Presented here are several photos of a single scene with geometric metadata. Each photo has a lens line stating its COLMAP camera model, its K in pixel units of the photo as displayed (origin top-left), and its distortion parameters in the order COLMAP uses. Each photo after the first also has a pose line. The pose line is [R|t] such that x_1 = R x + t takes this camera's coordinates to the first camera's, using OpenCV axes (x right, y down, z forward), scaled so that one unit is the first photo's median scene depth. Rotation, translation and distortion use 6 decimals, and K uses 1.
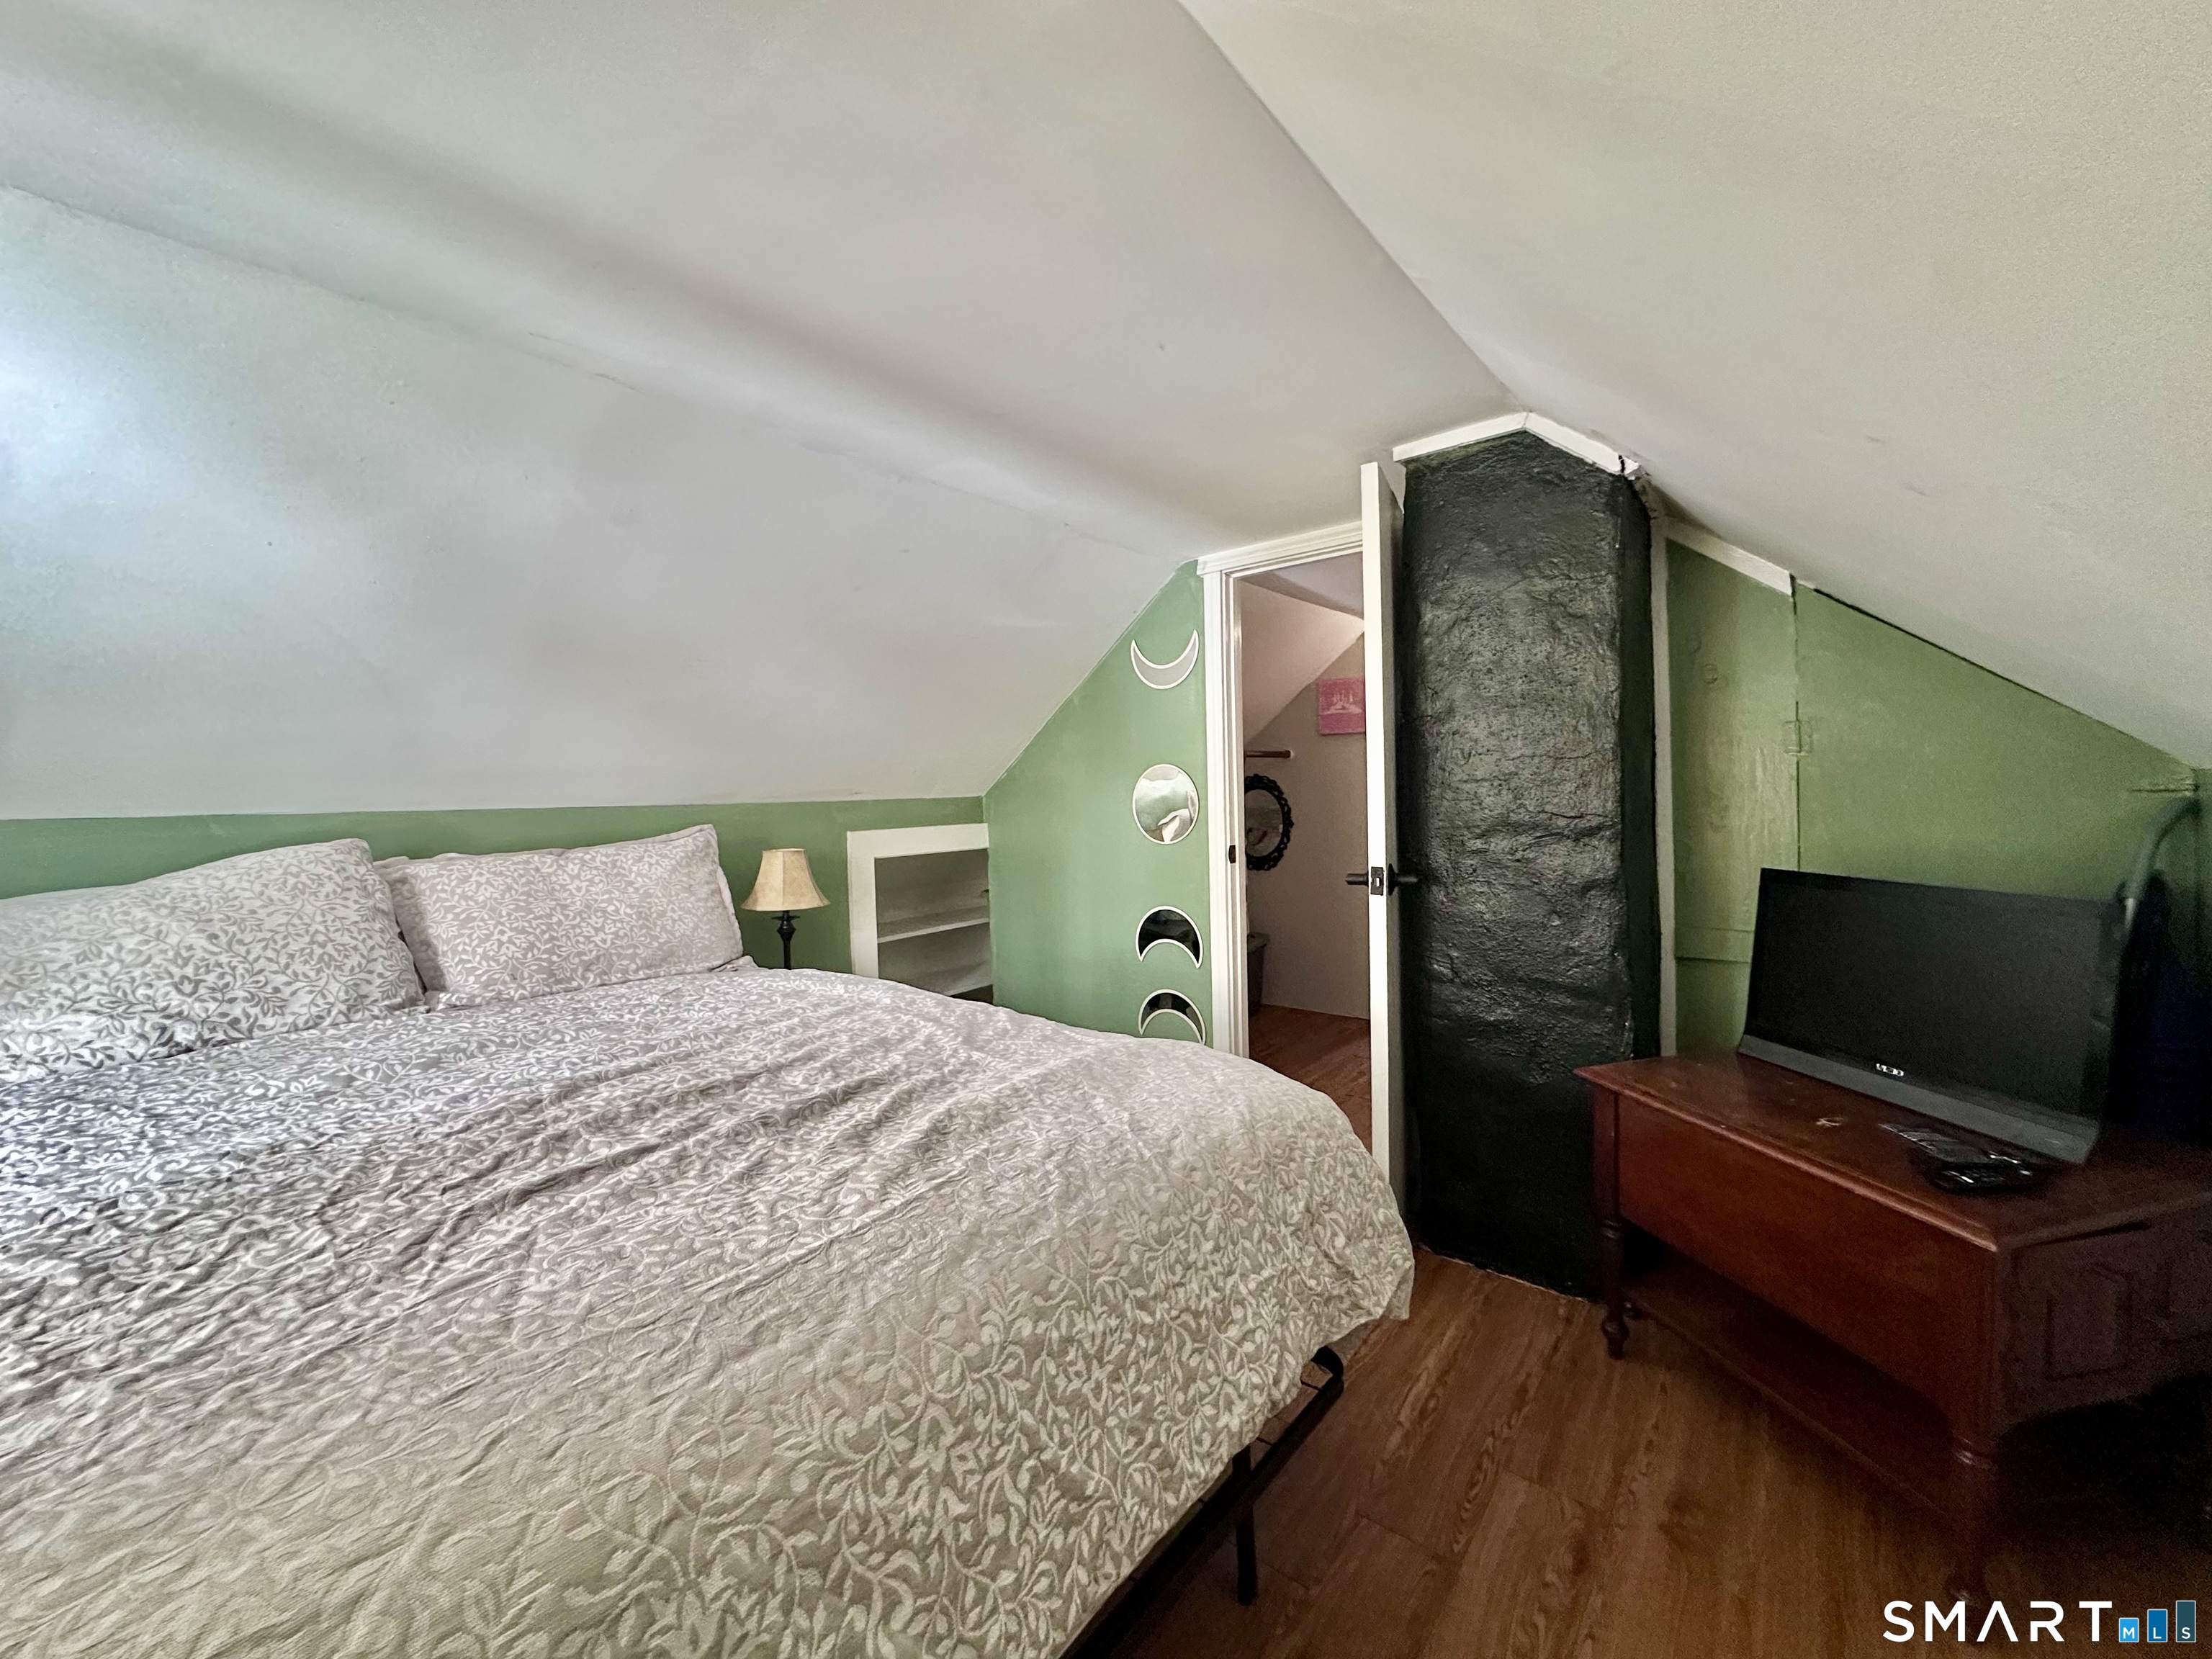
lens RADIAL K [[884.5, 0, 1103.9], [0, 884.5, 825.3], [0, 0, 1]] dist [-0.001148, -0.000135]
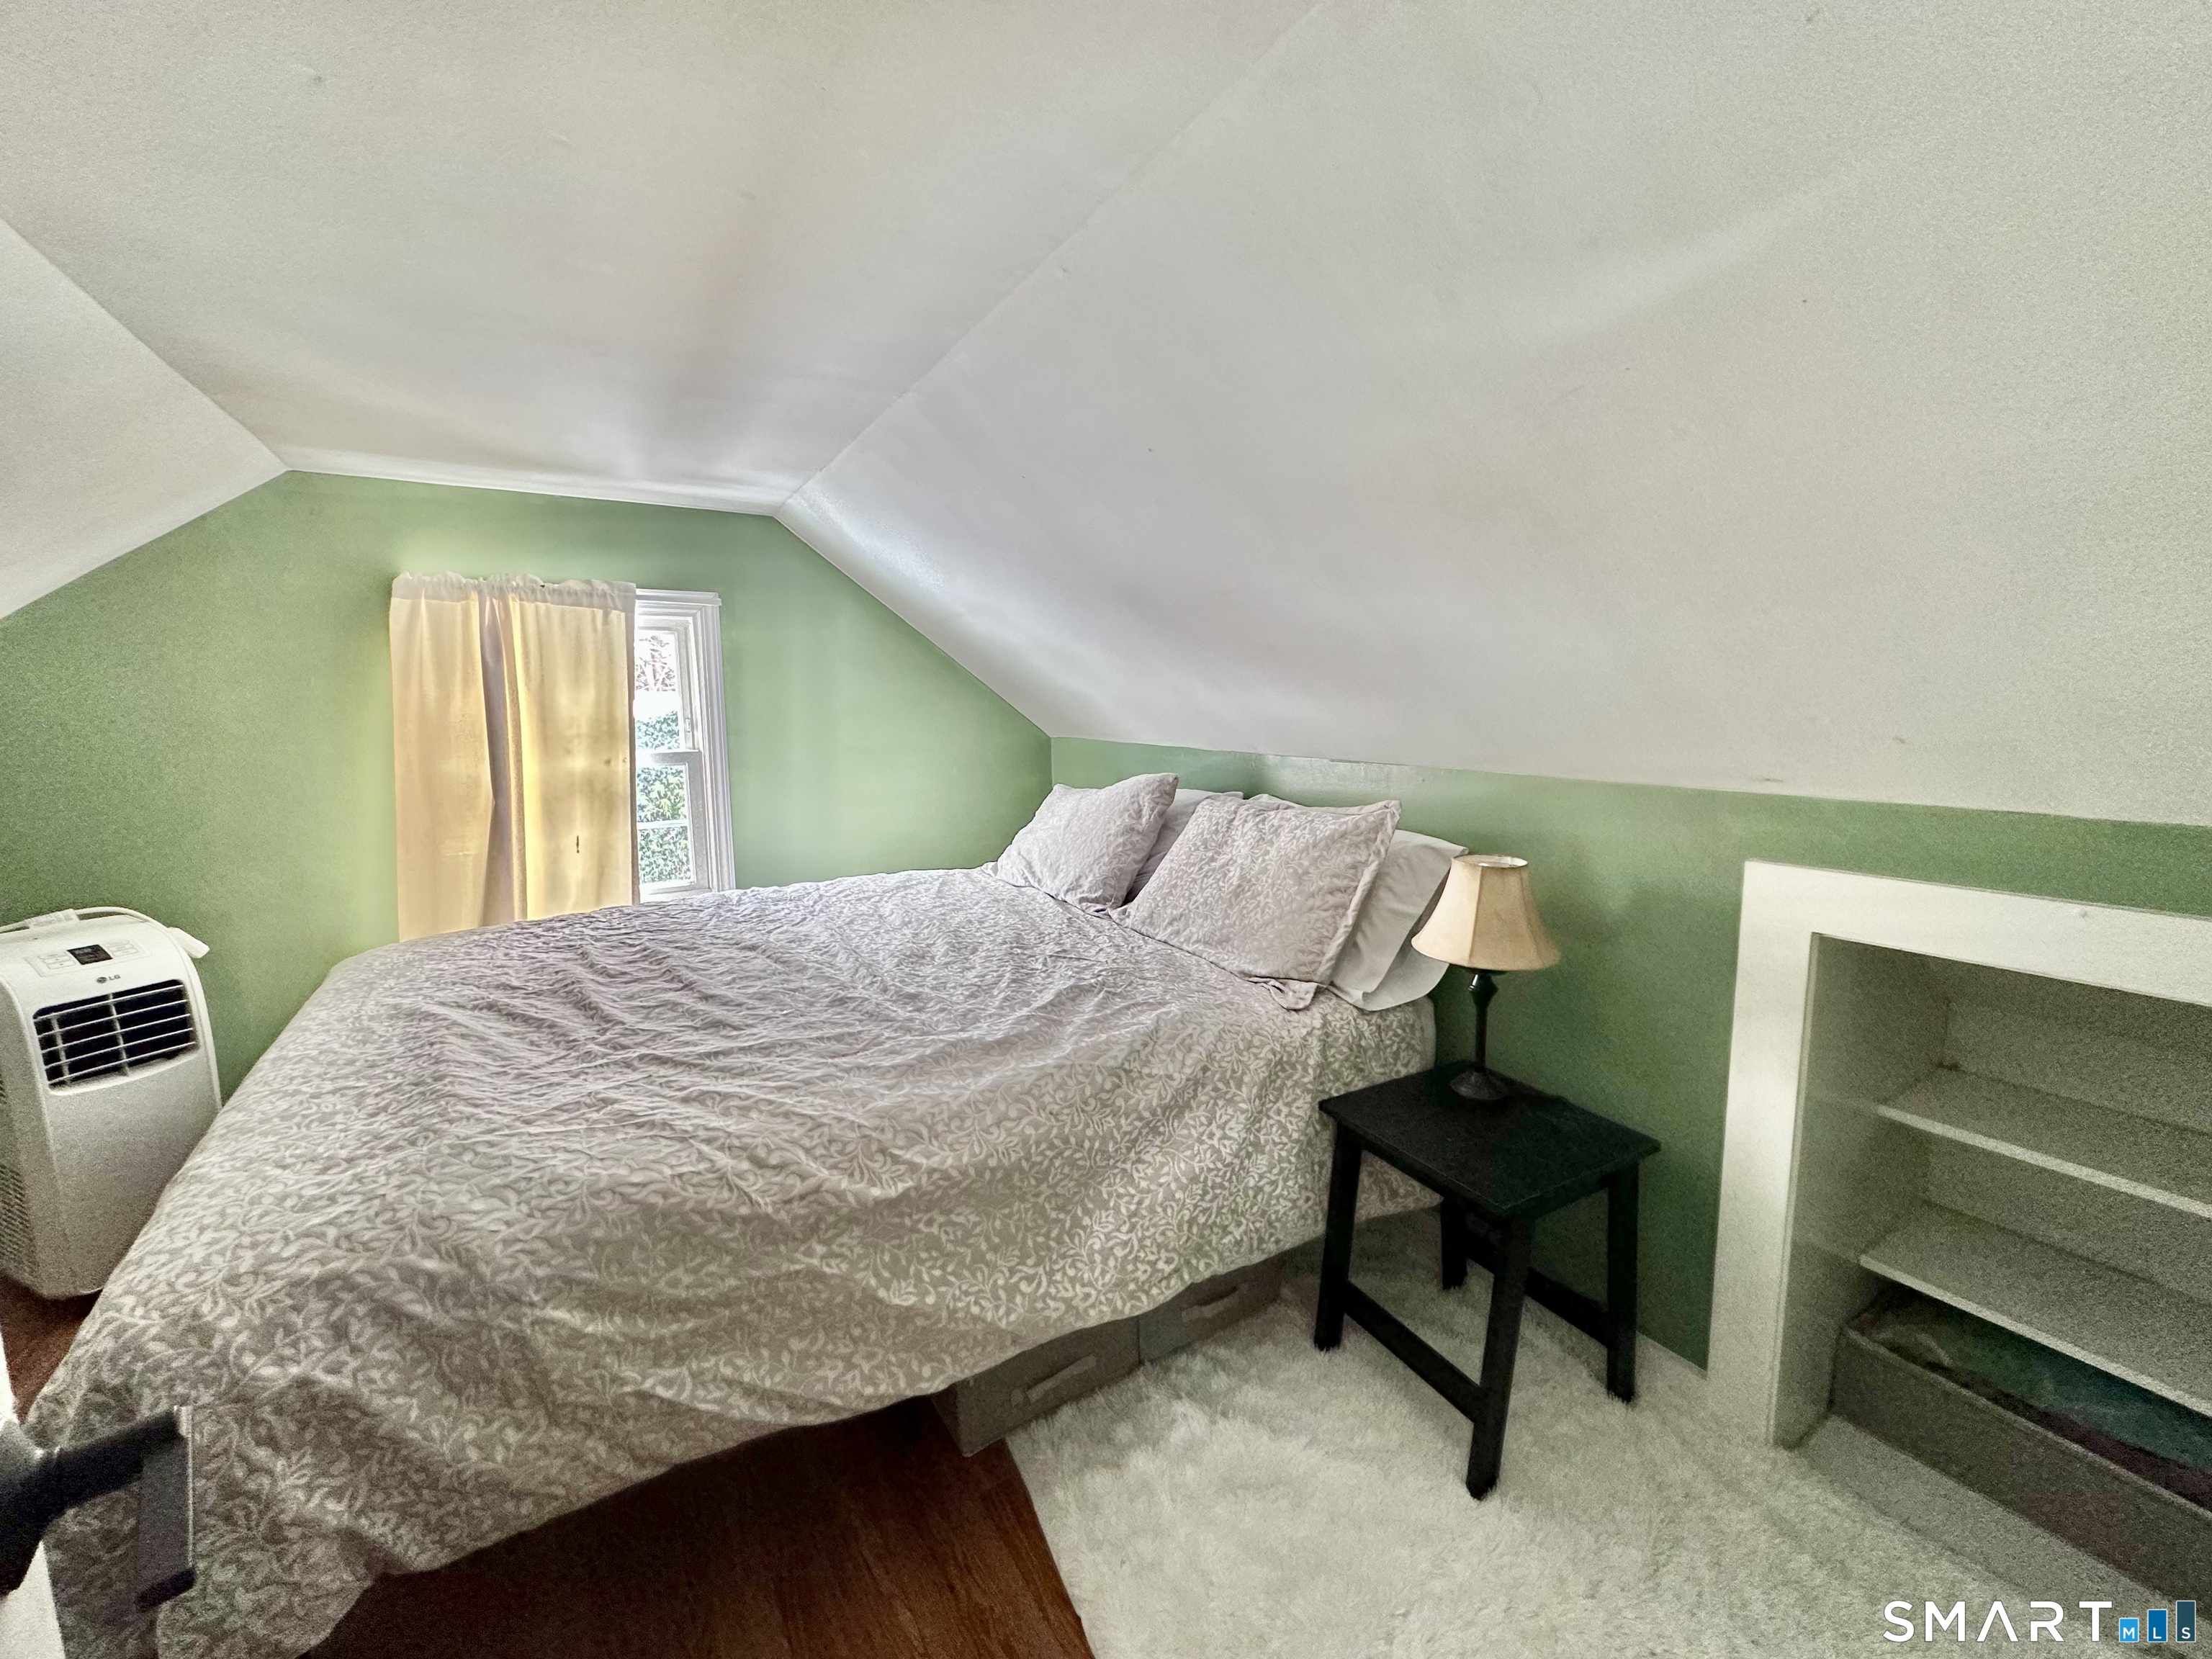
lens RADIAL K [[884.5, 0, 1105.8], [0, 884.5, 834.2], [0, 0, 1]] dist [-0.001148, -0.000135]
pose [[-0.355948, 0.130188, -0.925393, 0.254447], [-0.017476, 0.989148, 0.145880, -0.068201], [0.934342, 0.068098, -0.349810, 0.865293]]
